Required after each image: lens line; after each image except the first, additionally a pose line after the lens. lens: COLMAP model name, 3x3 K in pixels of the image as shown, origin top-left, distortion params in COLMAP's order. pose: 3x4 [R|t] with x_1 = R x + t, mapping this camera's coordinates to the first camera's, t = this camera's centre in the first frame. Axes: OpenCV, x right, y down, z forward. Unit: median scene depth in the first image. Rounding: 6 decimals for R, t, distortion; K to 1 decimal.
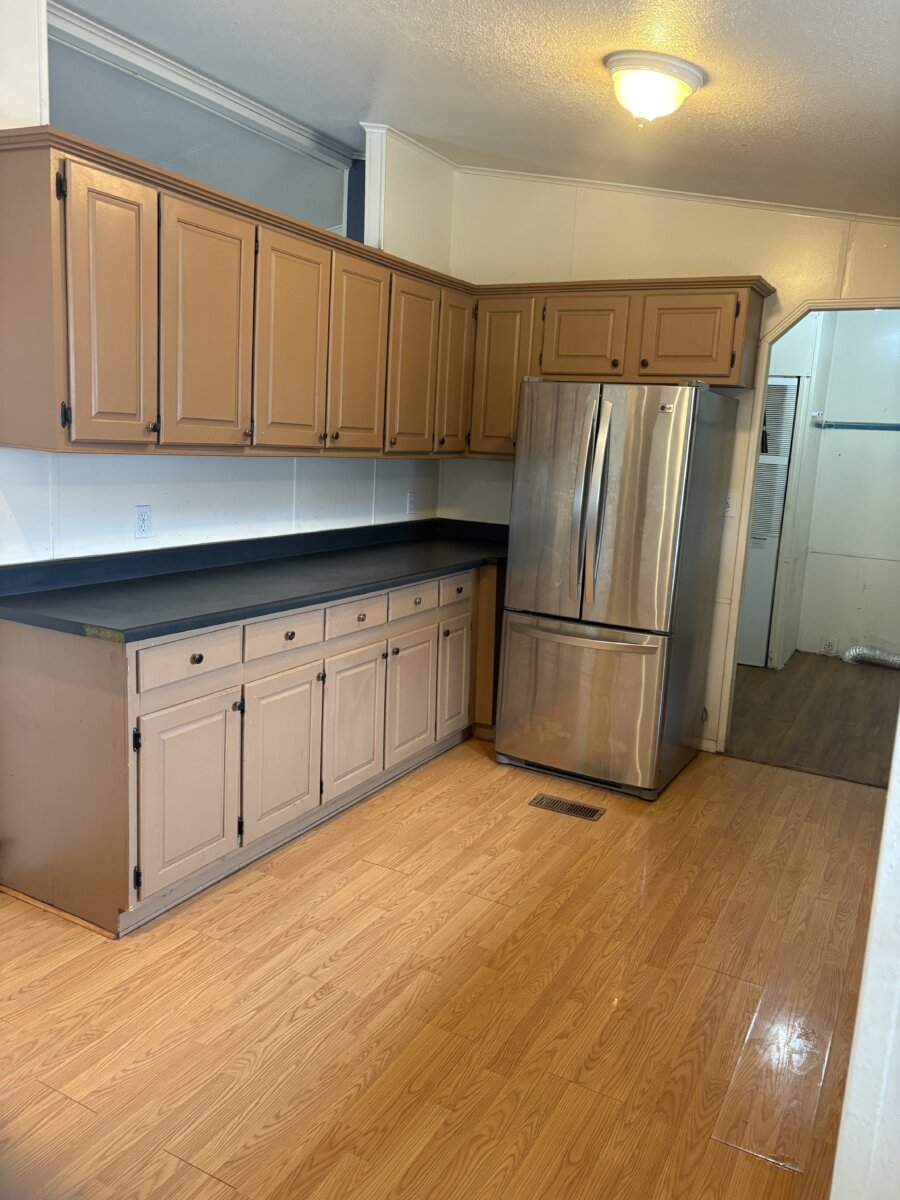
lens RADIAL K [[907.0, 0, 459.0], [0, 907.0, 596.6], [0, 0, 1]] dist [0.038256, -0.030392]
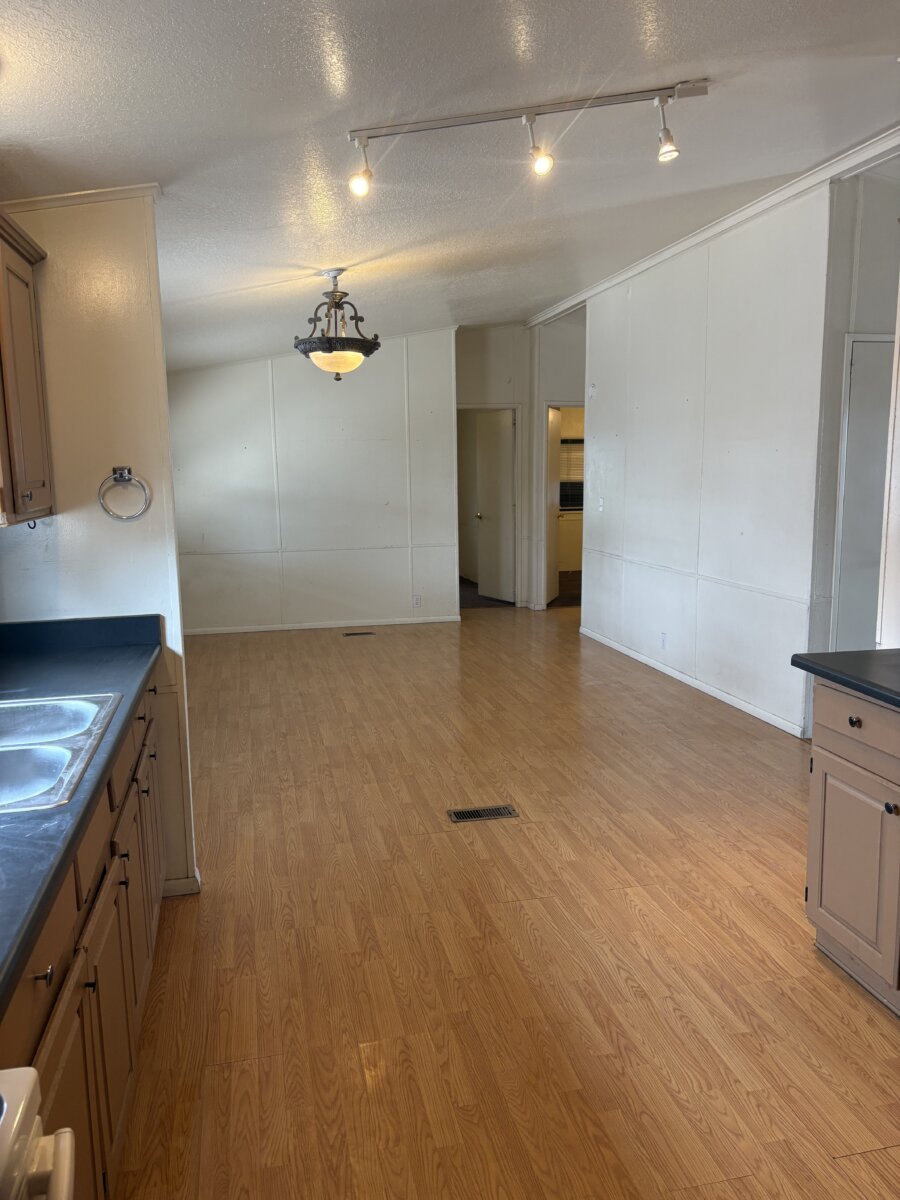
lens RADIAL K [[907.0, 0, 446.1], [0, 907.0, 602.8], [0, 0, 1]] dist [0.038256, -0.030392]
pose [[-0.761166, 0.054488, -0.646265, 0.669854], [-0.141858, 0.958349, 0.247879, -0.234396], [0.632853, 0.280355, -0.721733, 1.442699]]
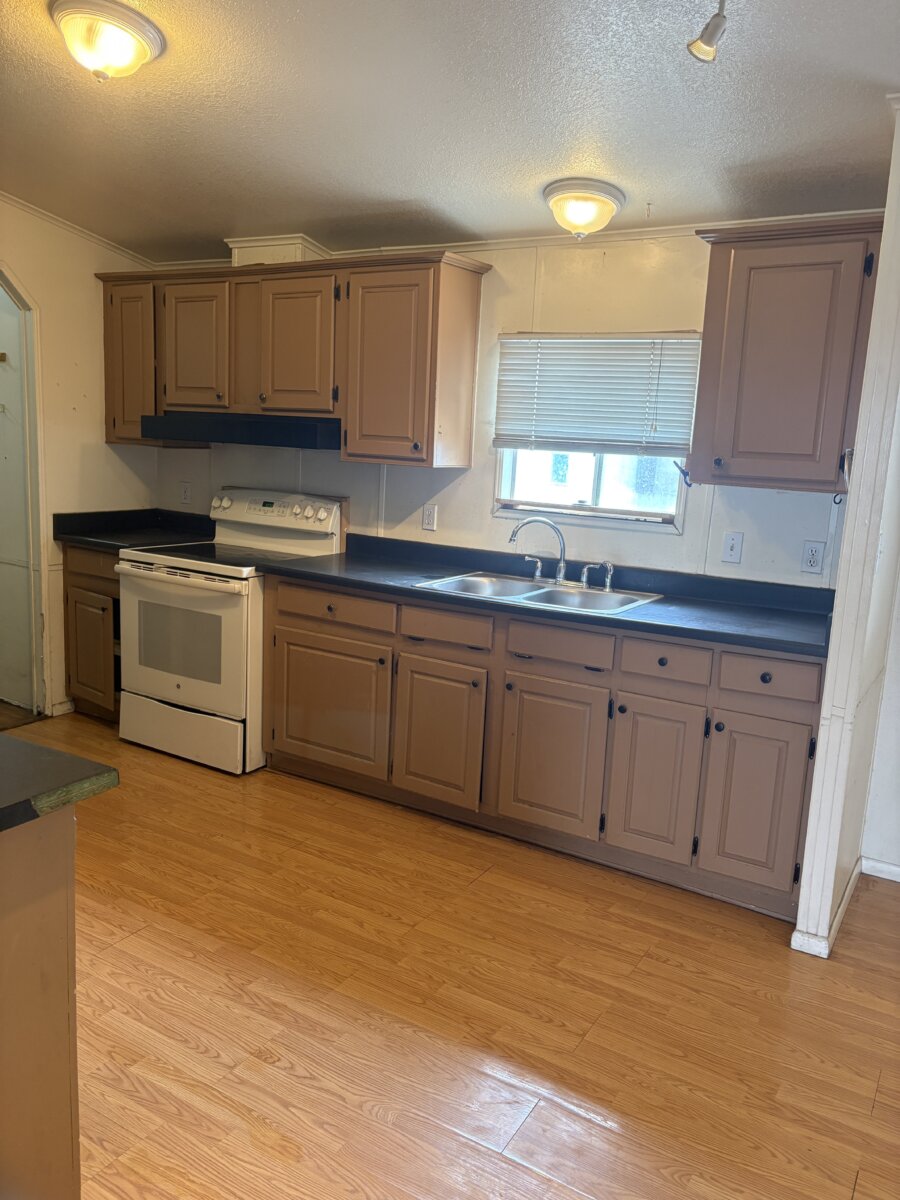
lens RADIAL K [[907.0, 0, 454.6], [0, 907.0, 593.7], [0, 0, 1]] dist [0.038256, -0.030392]
pose [[0.050794, -0.217416, 0.974756, -0.878107], [0.130051, 0.969146, 0.209388, -0.164378], [-0.990205, 0.116133, 0.077502, 0.665930]]
